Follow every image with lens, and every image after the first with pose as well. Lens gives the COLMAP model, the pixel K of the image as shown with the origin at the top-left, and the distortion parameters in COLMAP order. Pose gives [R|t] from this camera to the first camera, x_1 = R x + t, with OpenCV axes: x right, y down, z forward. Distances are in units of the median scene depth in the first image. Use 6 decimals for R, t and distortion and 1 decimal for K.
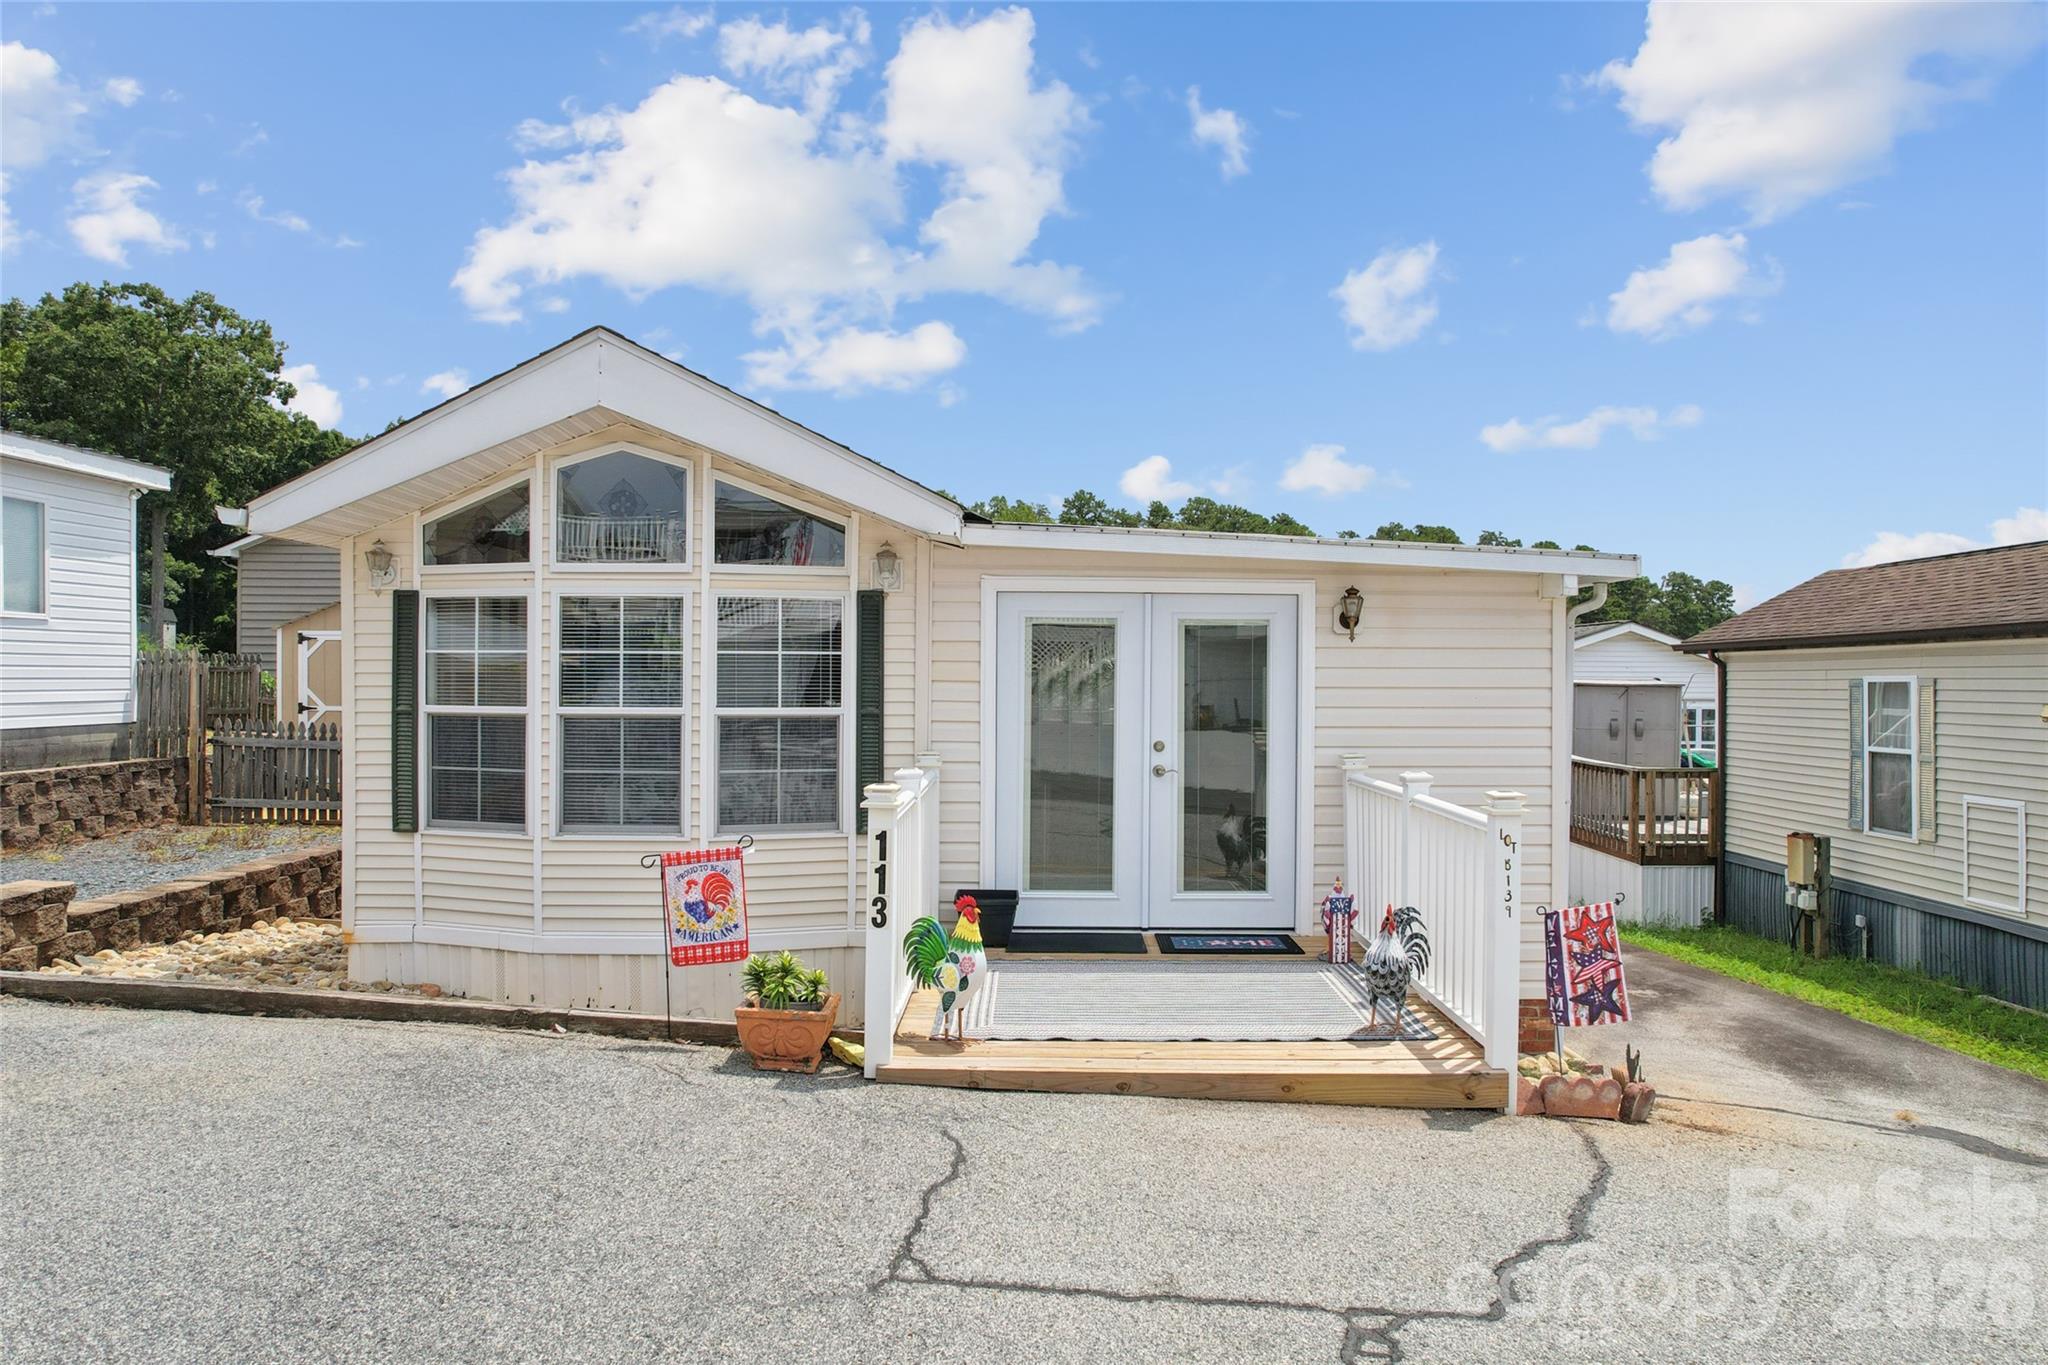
lens RADIAL K [[1300.7, 0, 1024.0], [0, 1300.7, 682.5], [0, 0, 1]] dist [-0.039605, 0.002573]
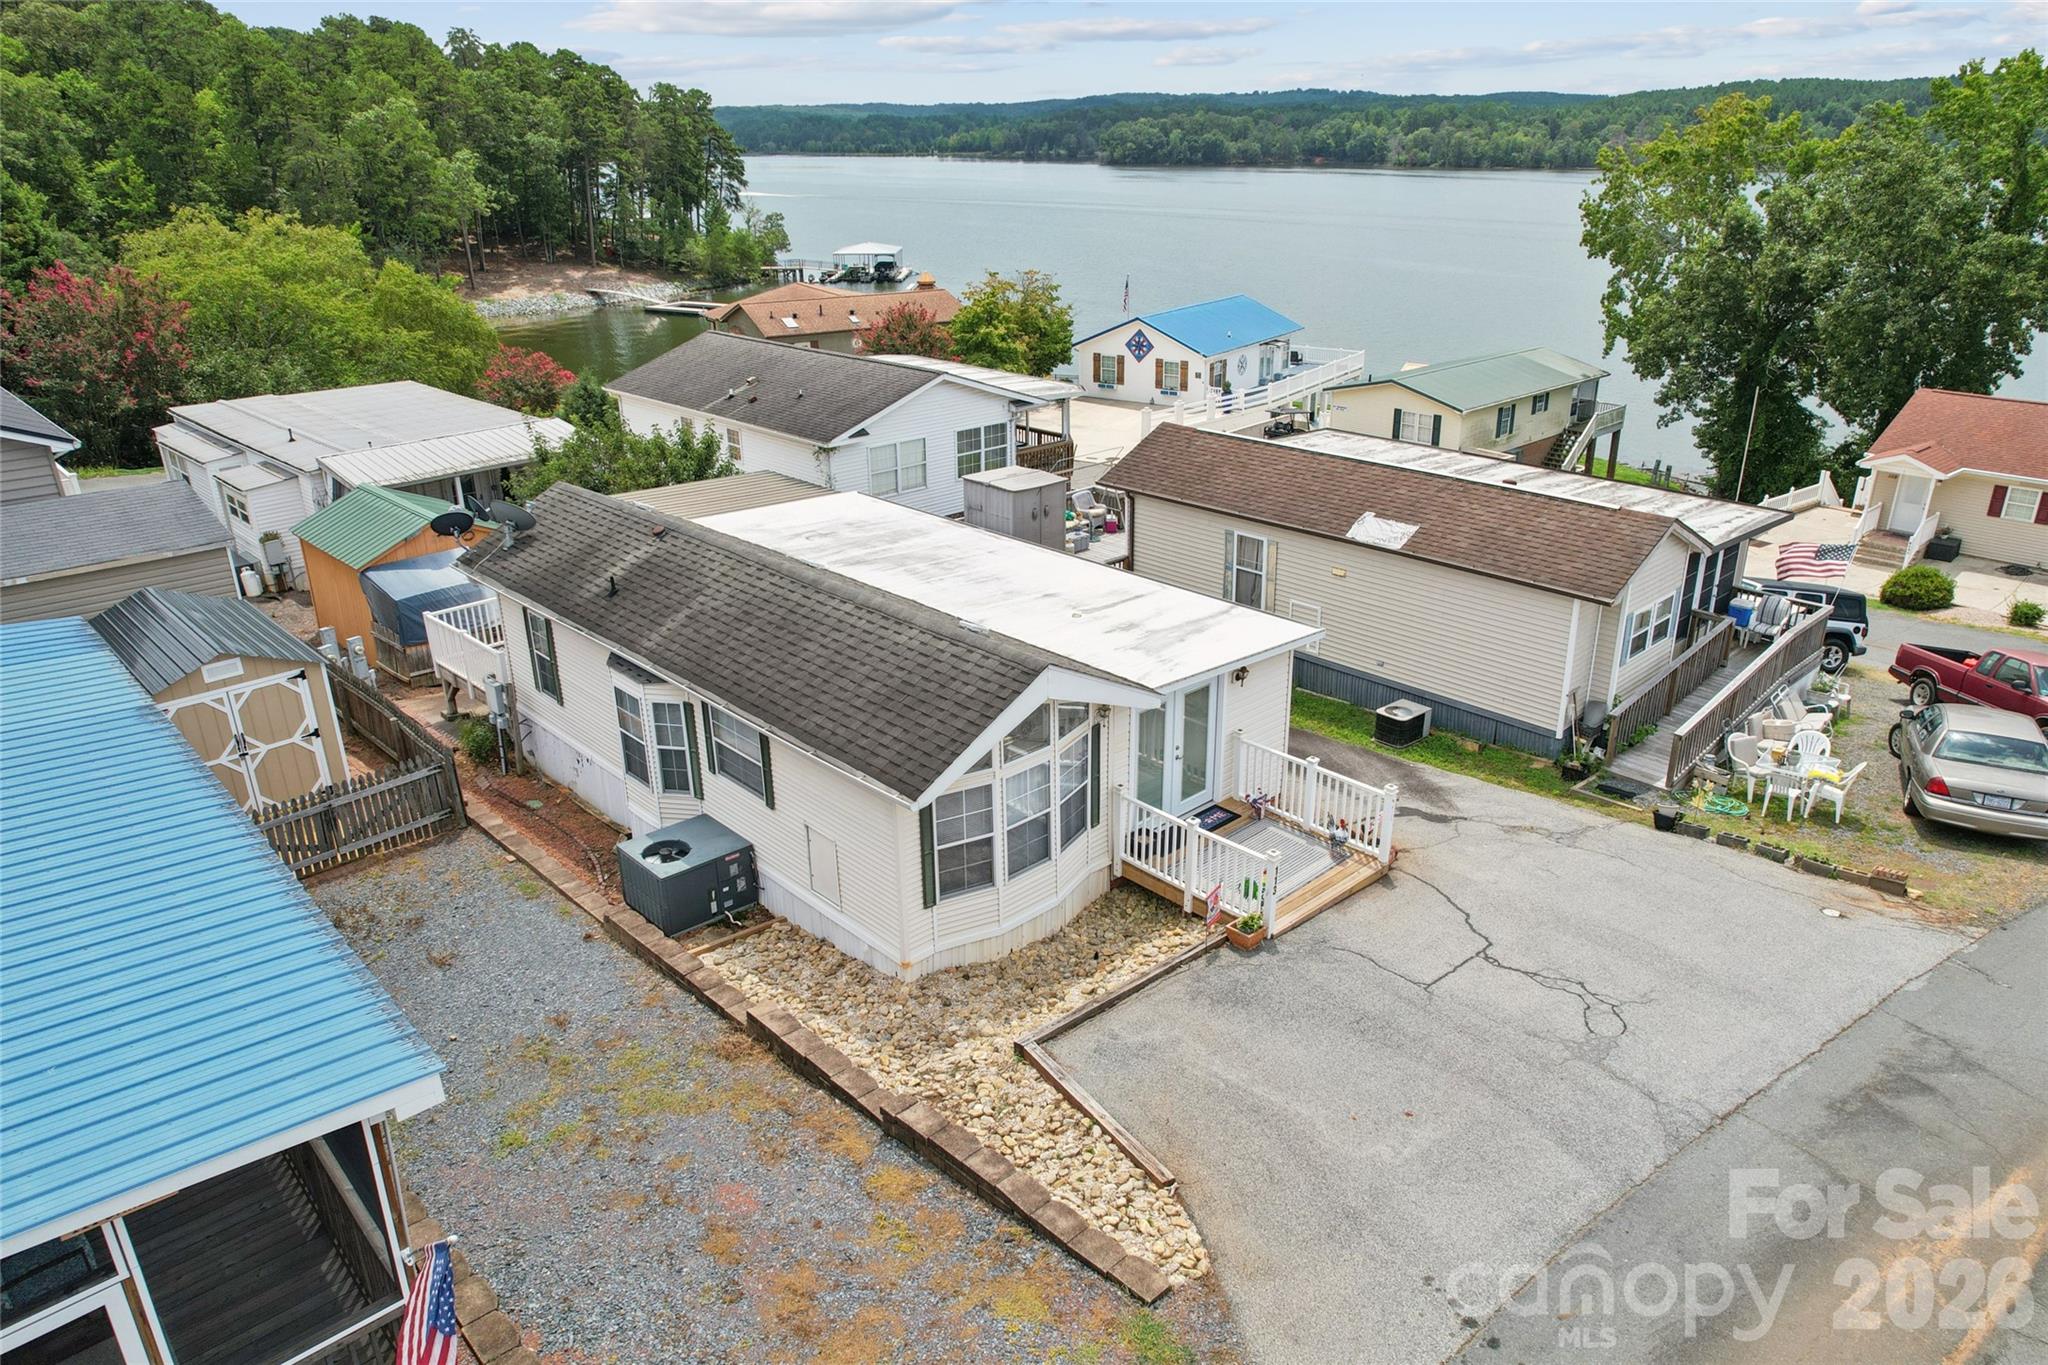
lens RADIAL K [[1385.5, 0, 1024.0], [0, 1385.5, 682.5], [0, 0, 1]] dist [-0.060215, -0.000254]
pose [[0.722255, -0.274642, 0.634759, -1.616098], [0.017488, 0.924736, 0.380208, -0.992893], [-0.691405, -0.263507, 0.672698, -0.416618]]
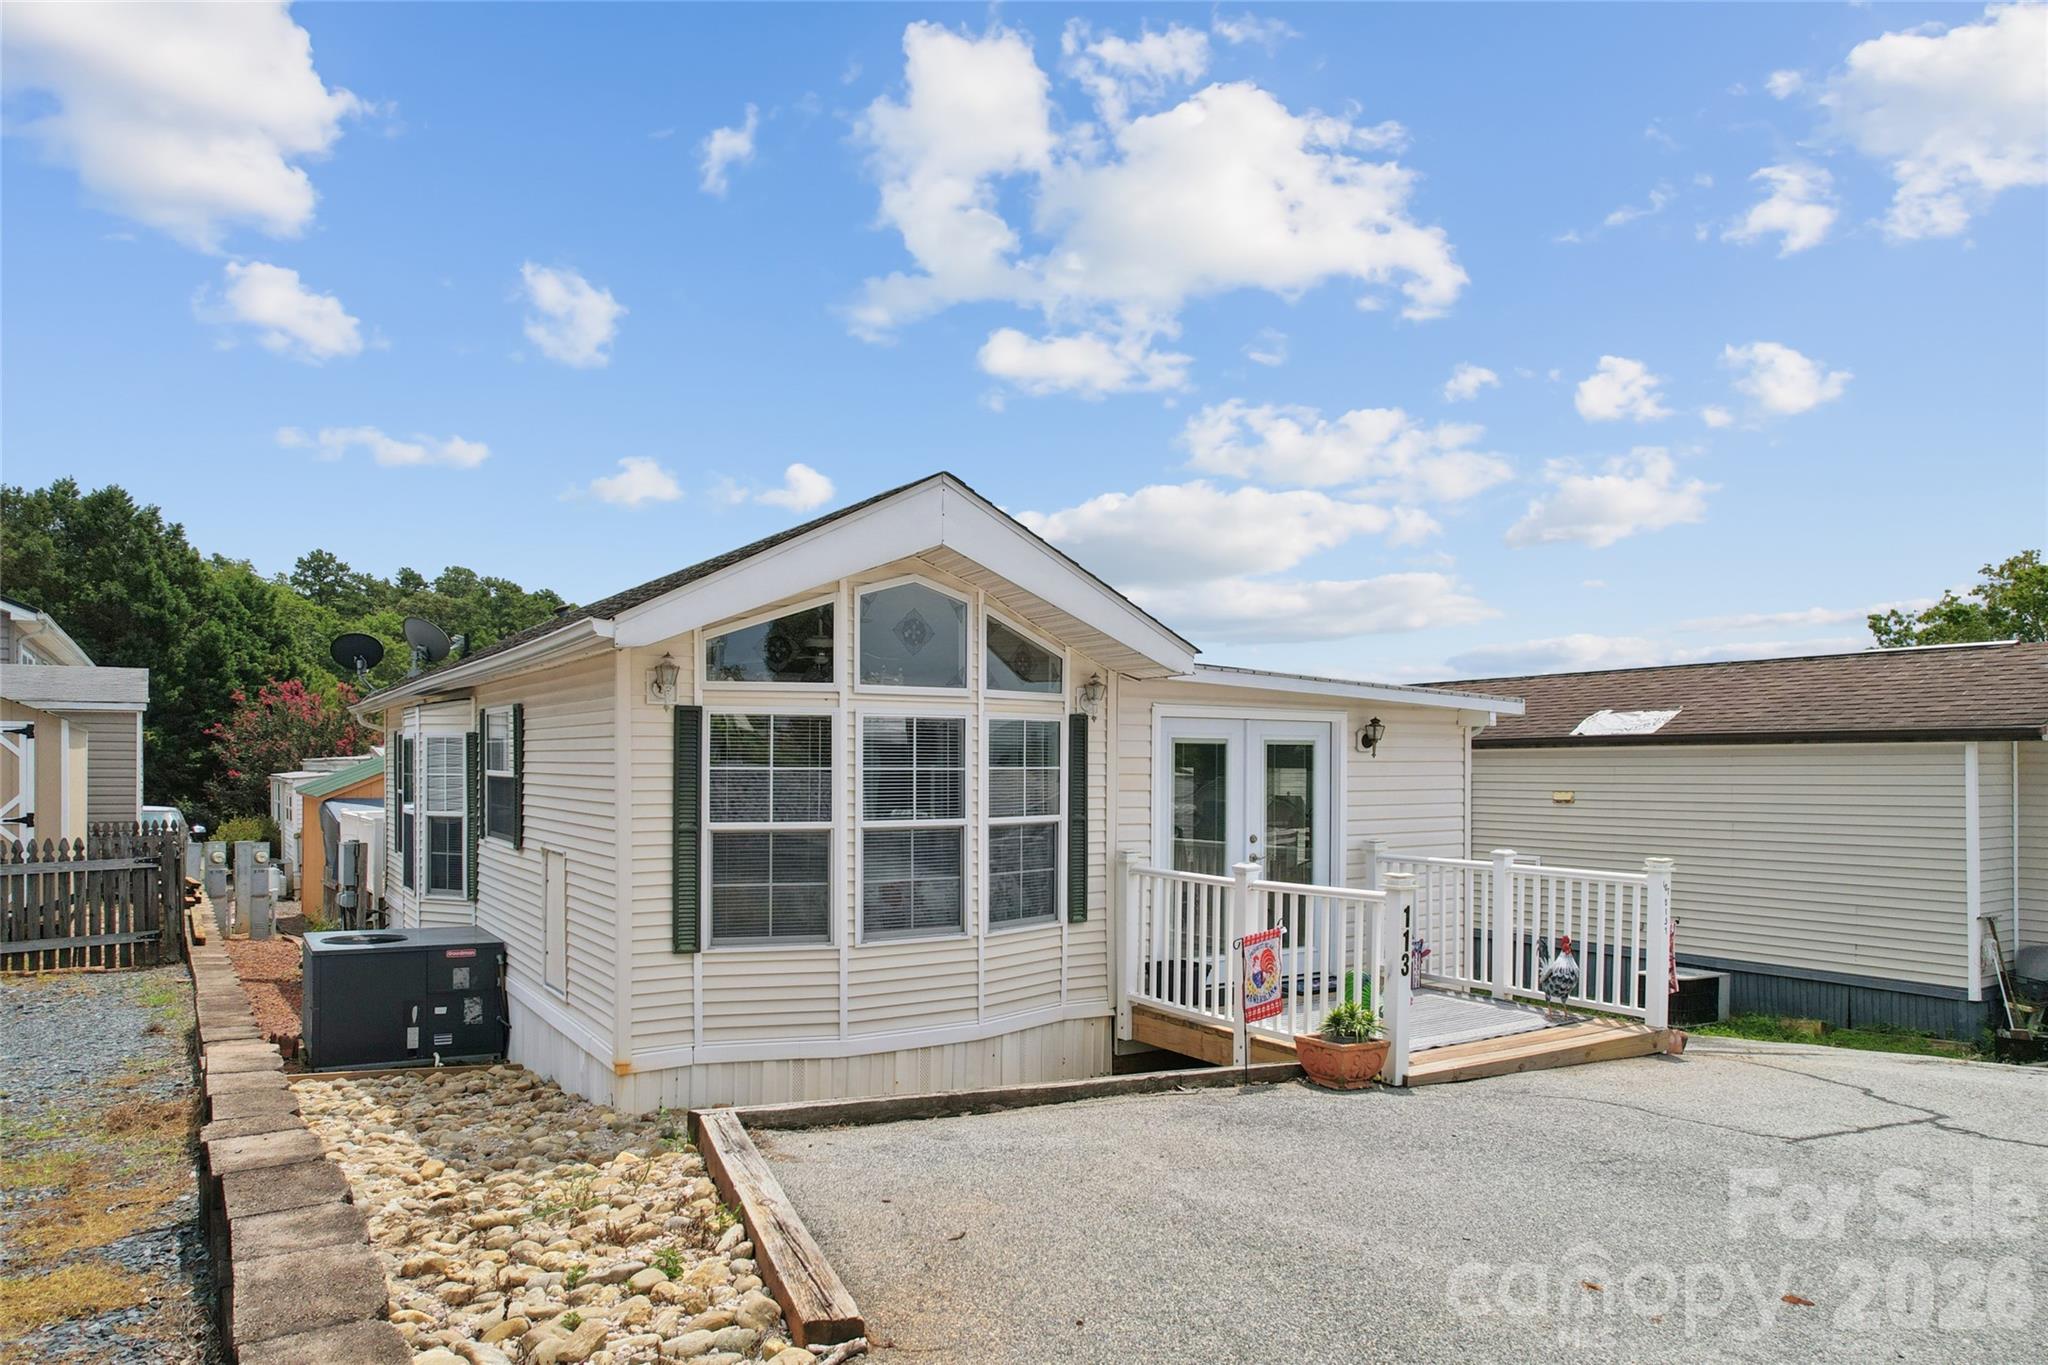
lens RADIAL K [[1334.2, 0, 1010.3], [0, 1334.2, 771.5], [0, 0, 1]] dist [-0.031435, 0.001926]
pose [[0.843684, -0.007454, 0.536789, -0.816615], [0.005298, 0.999971, 0.005557, -0.026215], [-0.536814, -0.001844, 0.843698, 0.017160]]
